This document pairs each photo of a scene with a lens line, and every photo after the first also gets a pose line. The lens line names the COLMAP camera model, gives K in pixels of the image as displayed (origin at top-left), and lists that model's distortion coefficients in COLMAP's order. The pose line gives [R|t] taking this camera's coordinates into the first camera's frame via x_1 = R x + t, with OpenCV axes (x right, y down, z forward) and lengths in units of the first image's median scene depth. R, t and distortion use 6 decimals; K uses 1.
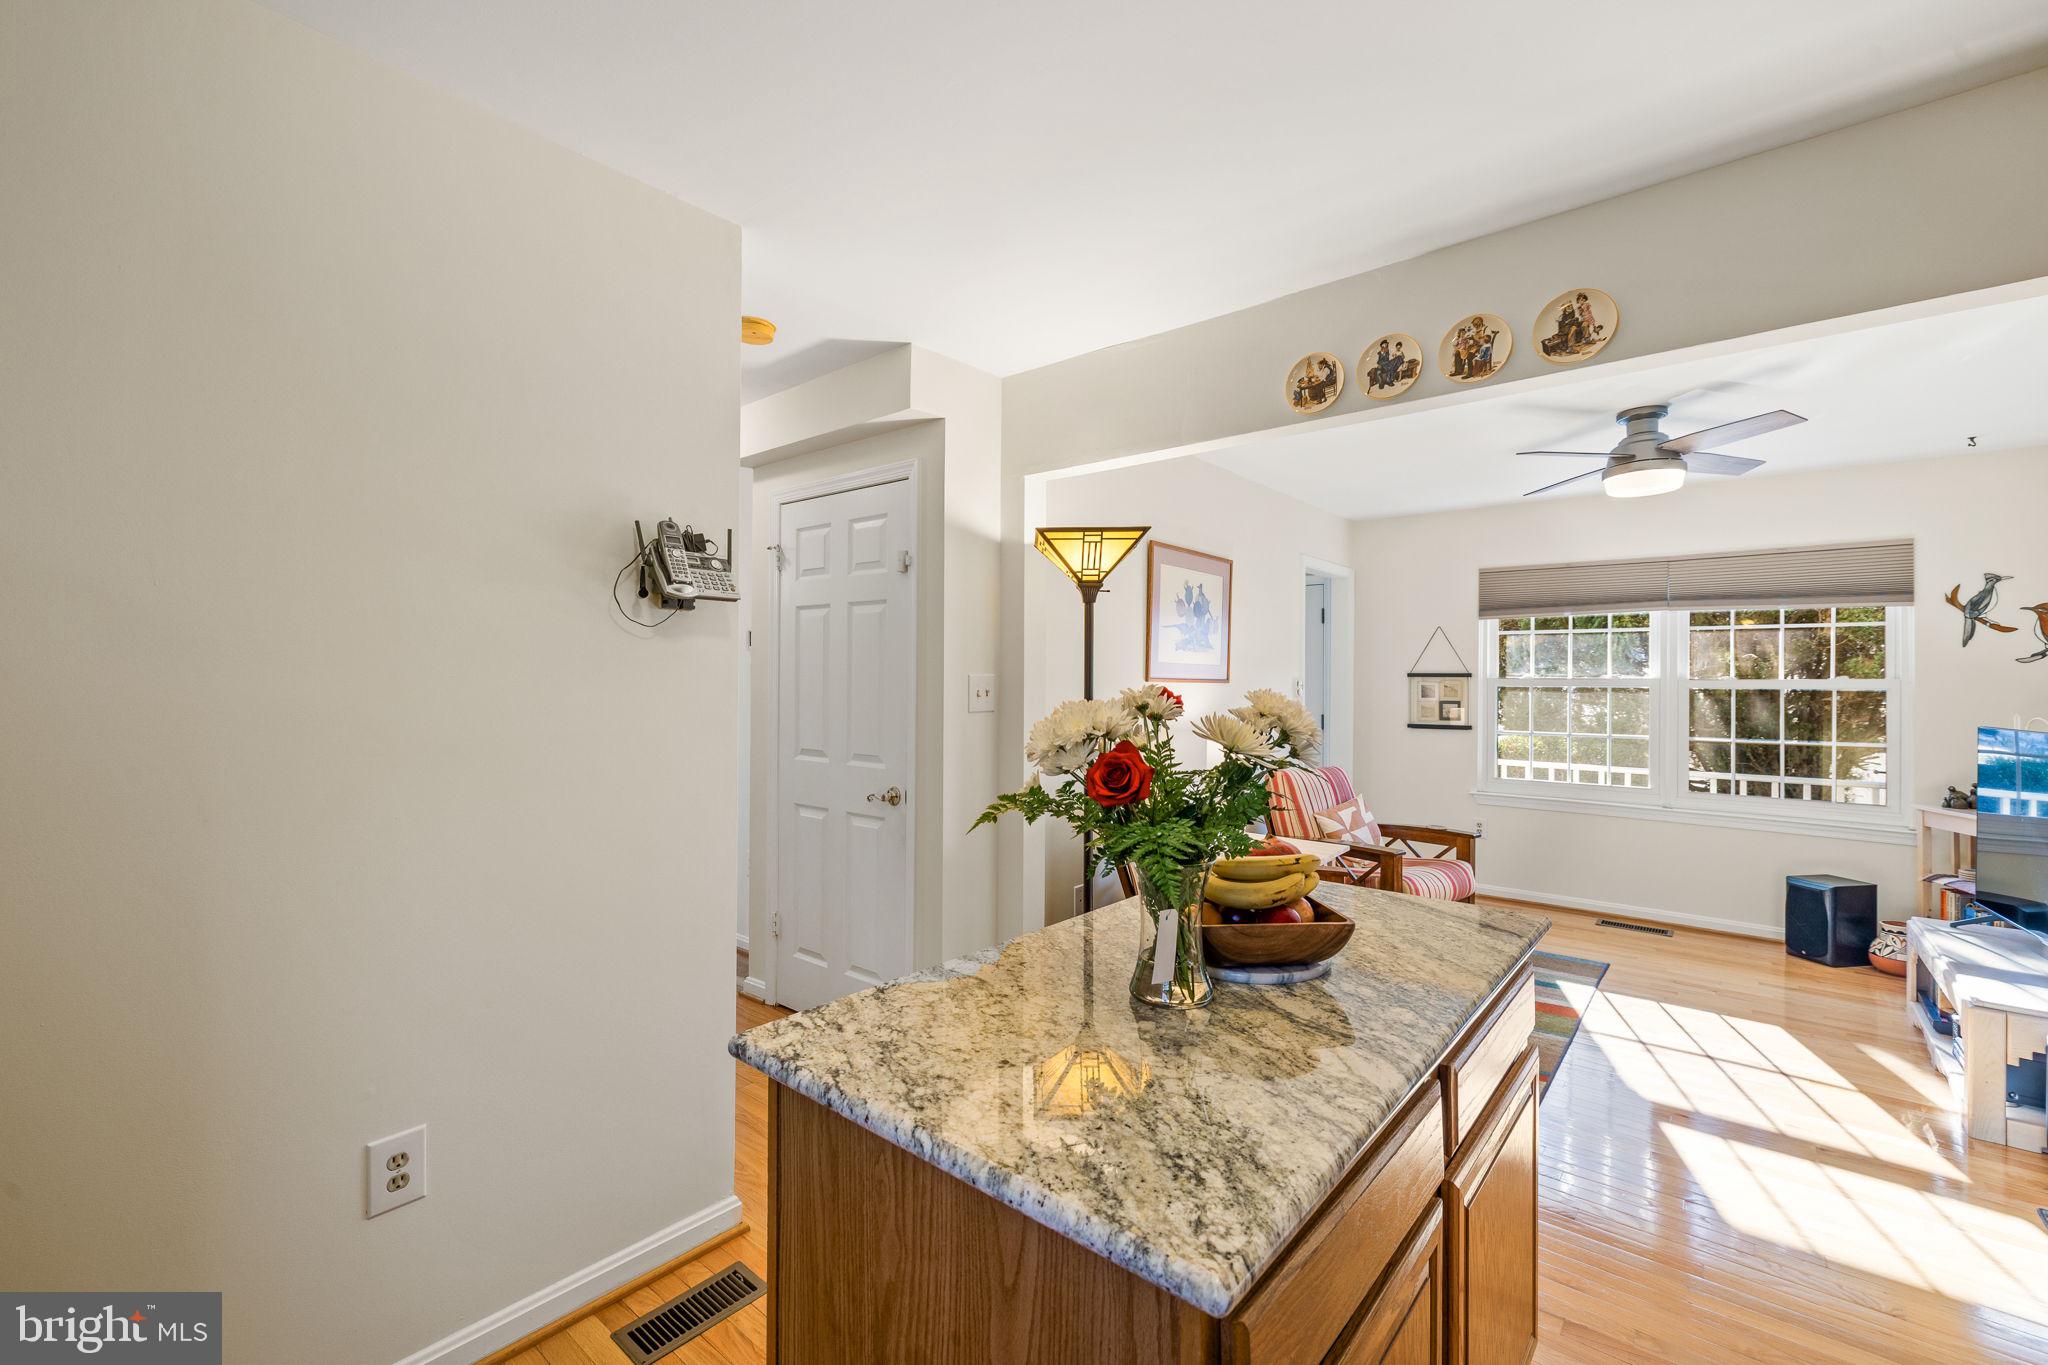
lens RADIAL K [[858.1, 0, 1030.8], [0, 858.1, 672.7], [0, 0, 1]] dist [-0.000551, -0.000583]
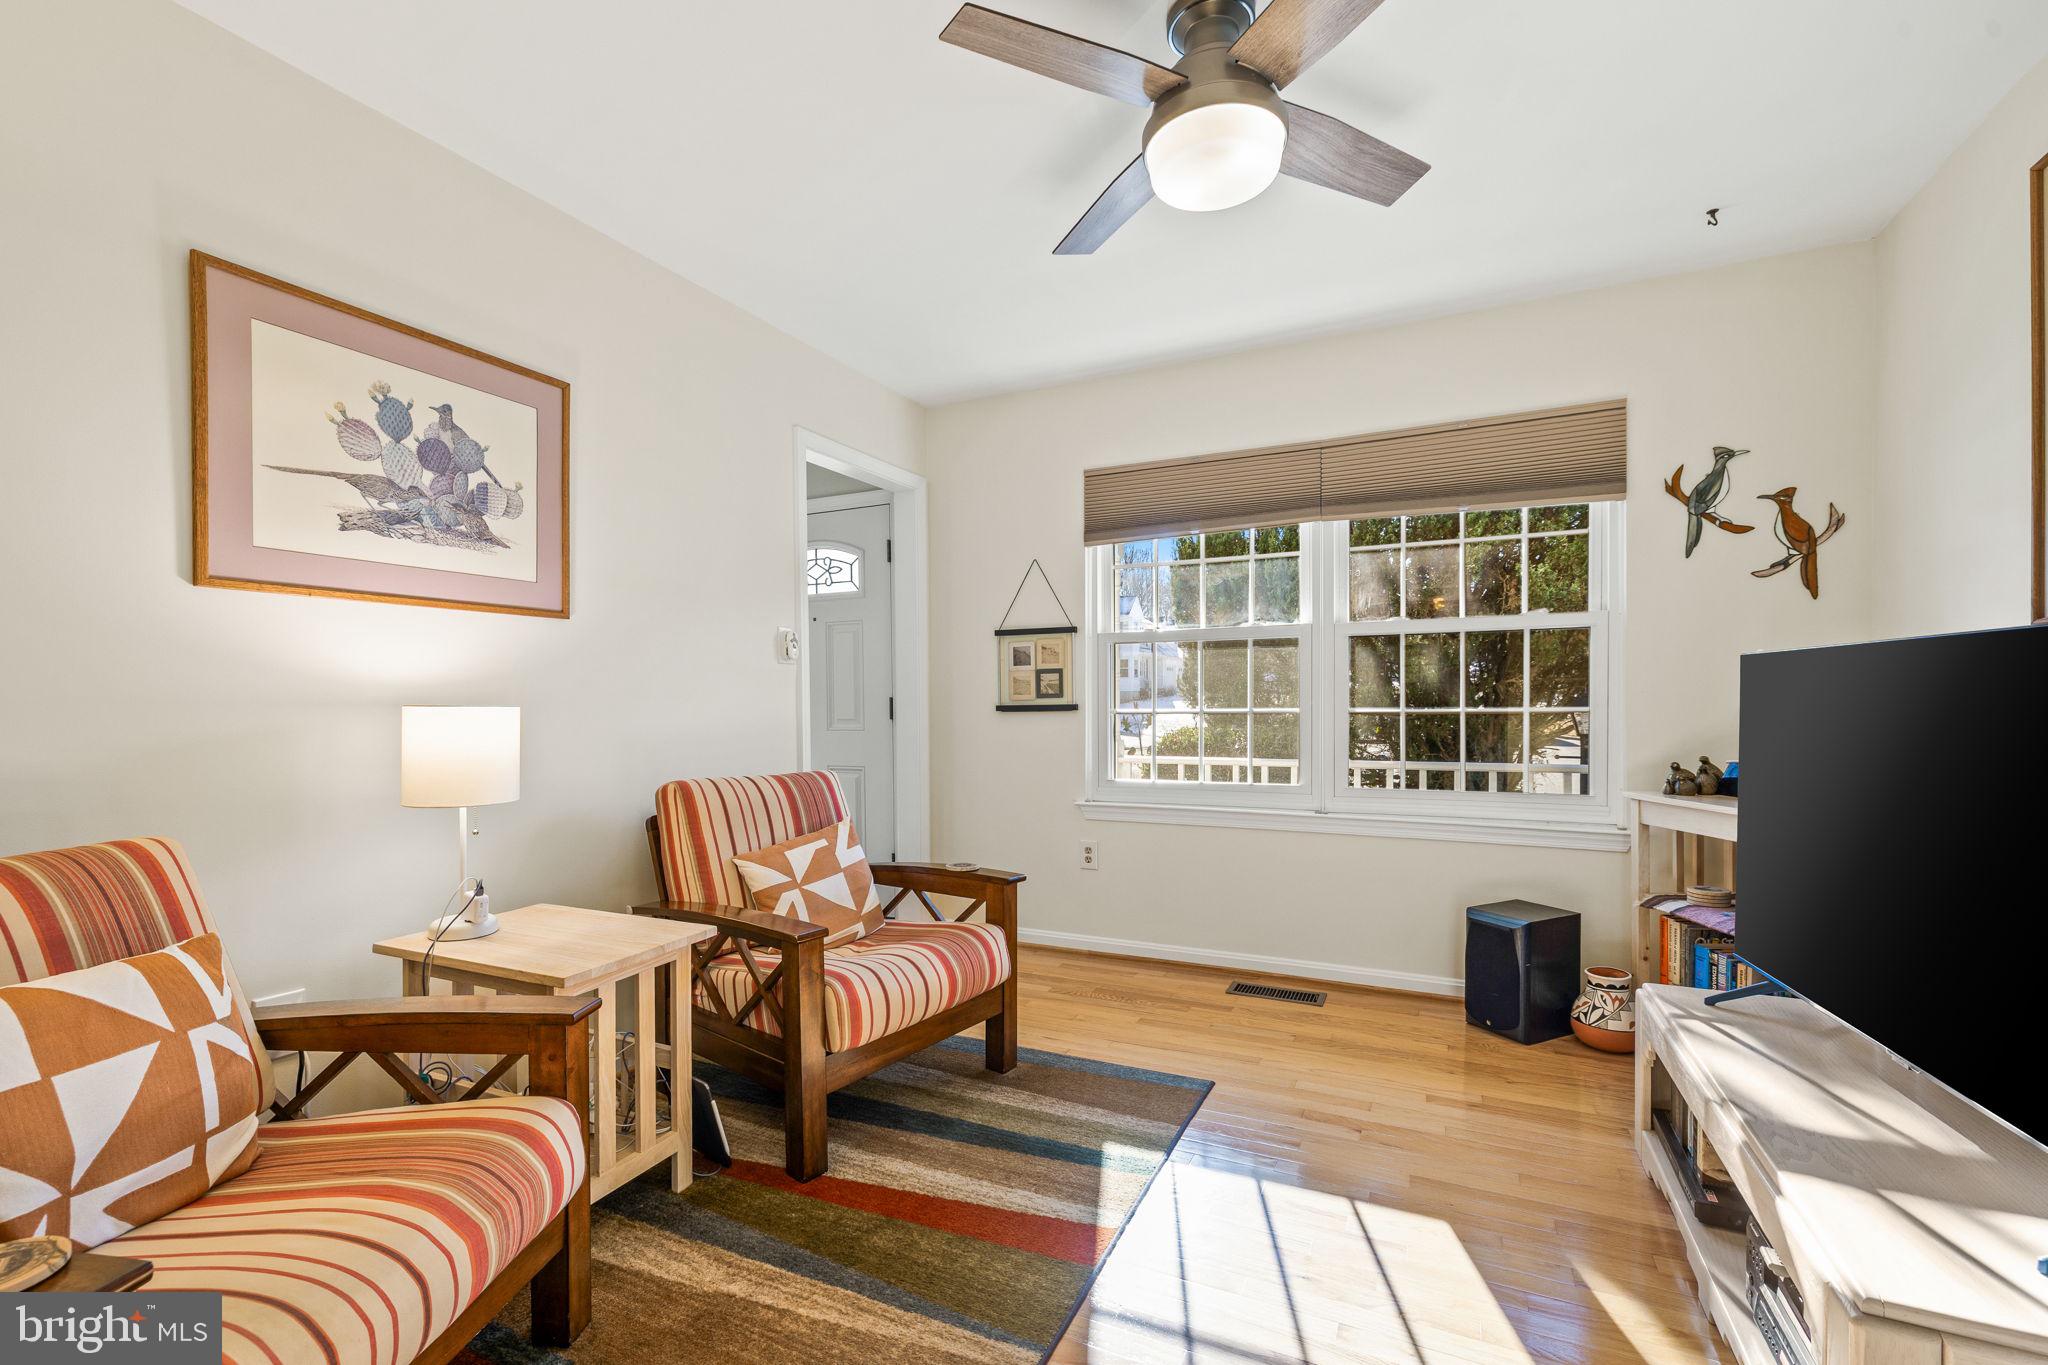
lens RADIAL K [[871.8, 0, 1032.7], [0, 871.8, 718.0], [0, 0, 1]] dist [-0.001640, -0.000128]
pose [[0.968624, -0.023518, 0.247417, 0.389128], [0.015987, 0.999347, 0.032406, 0.062470], [-0.248018, -0.027434, 0.968367, 0.430689]]
